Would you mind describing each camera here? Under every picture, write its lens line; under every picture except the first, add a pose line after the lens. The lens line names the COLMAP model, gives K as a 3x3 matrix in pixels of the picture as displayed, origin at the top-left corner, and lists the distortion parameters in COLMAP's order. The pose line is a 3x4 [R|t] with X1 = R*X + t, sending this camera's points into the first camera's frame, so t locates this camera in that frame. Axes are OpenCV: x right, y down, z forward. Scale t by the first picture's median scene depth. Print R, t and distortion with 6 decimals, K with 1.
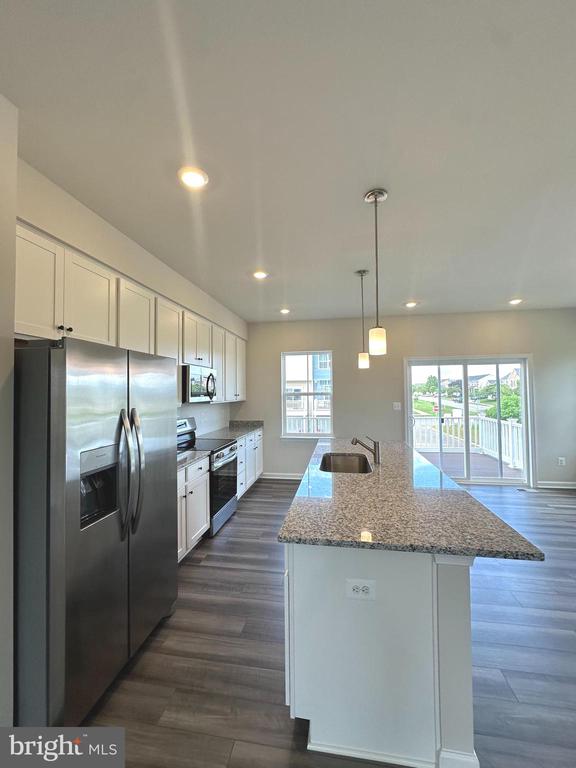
lens RADIAL K [[304.9, 0, 290.9], [0, 304.9, 384.0], [0, 0, 1]] dist [-0.007151, 0.000081]
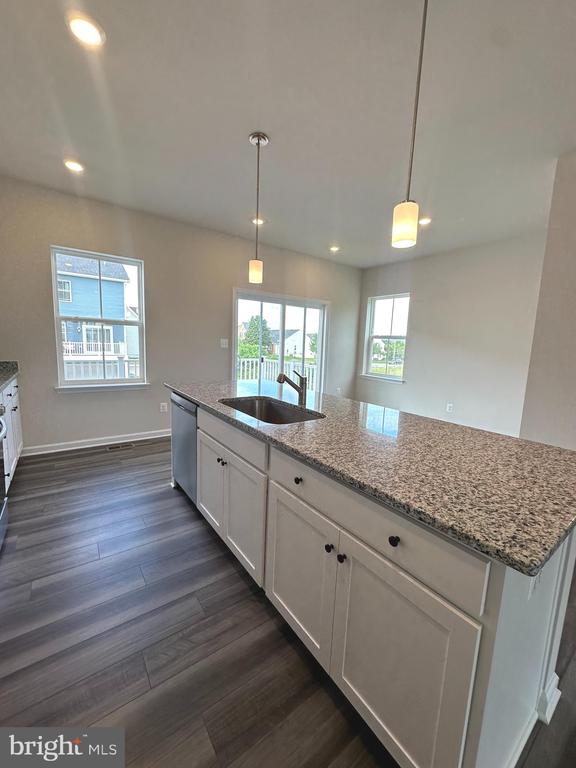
lens RADIAL K [[304.9, 0, 290.9], [0, 304.9, 384.0], [0, 0, 1]] dist [-0.007151, 0.000081]
pose [[0.698521, -0.060704, 0.713010, -0.163470], [-0.064598, 0.986978, 0.147314, 0.051523], [-0.712668, -0.148961, 0.685504, 0.269706]]
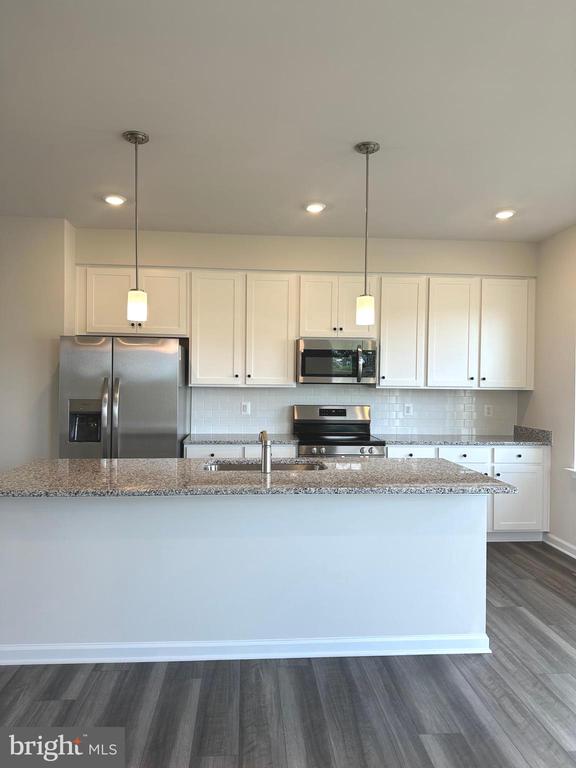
lens RADIAL K [[536.8, 0, 285.4], [0, 536.8, 389.4], [0, 0, 1]] dist [0.133807, -0.193787]
pose [[0.238699, 0.033413, -0.970519, 0.773328], [0.016034, 0.999136, 0.038342, 0.019145], [0.970961, -0.024714, 0.237957, 0.431496]]
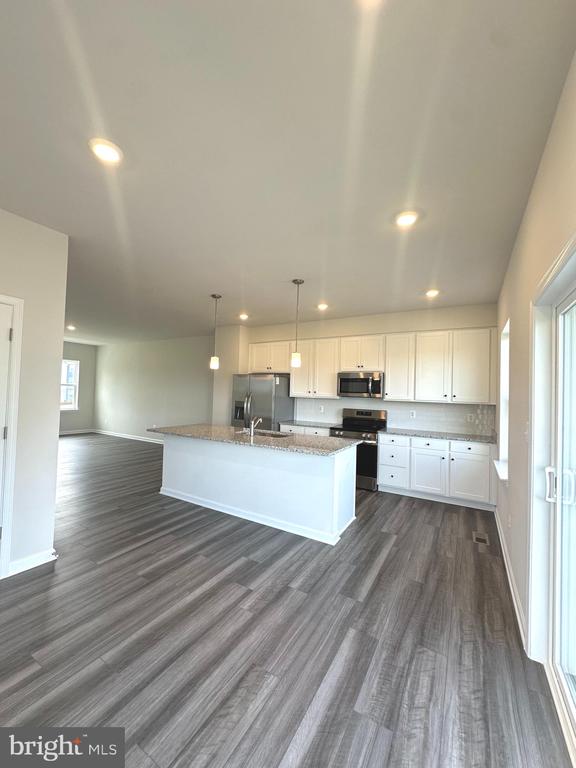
lens RADIAL K [[304.9, 0, 290.9], [0, 304.9, 384.0], [0, 0, 1]] dist [-0.007151, 0.000081]
pose [[-0.358813, -0.024590, -0.933085, 0.851896], [0.002807, 0.999620, -0.027423, 0.033285], [0.933405, -0.012458, -0.358608, 0.940065]]
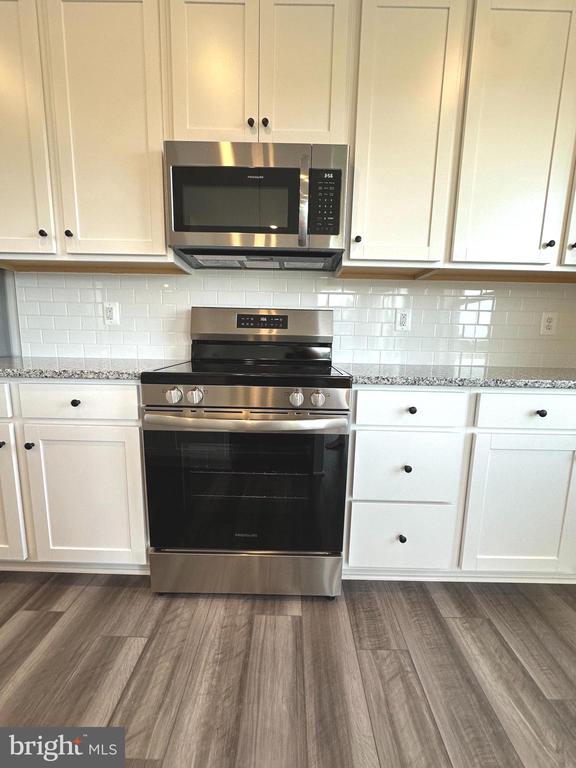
lens RADIAL K [[304.9, 0, 290.9], [0, 304.9, 384.0], [0, 0, 1]] dist [-0.007151, 0.000081]
pose [[0.160895, 0.165313, -0.973028, 0.067779], [0.007349, 0.985645, 0.168672, 0.122872], [0.986944, -0.034290, 0.157370, 0.764579]]
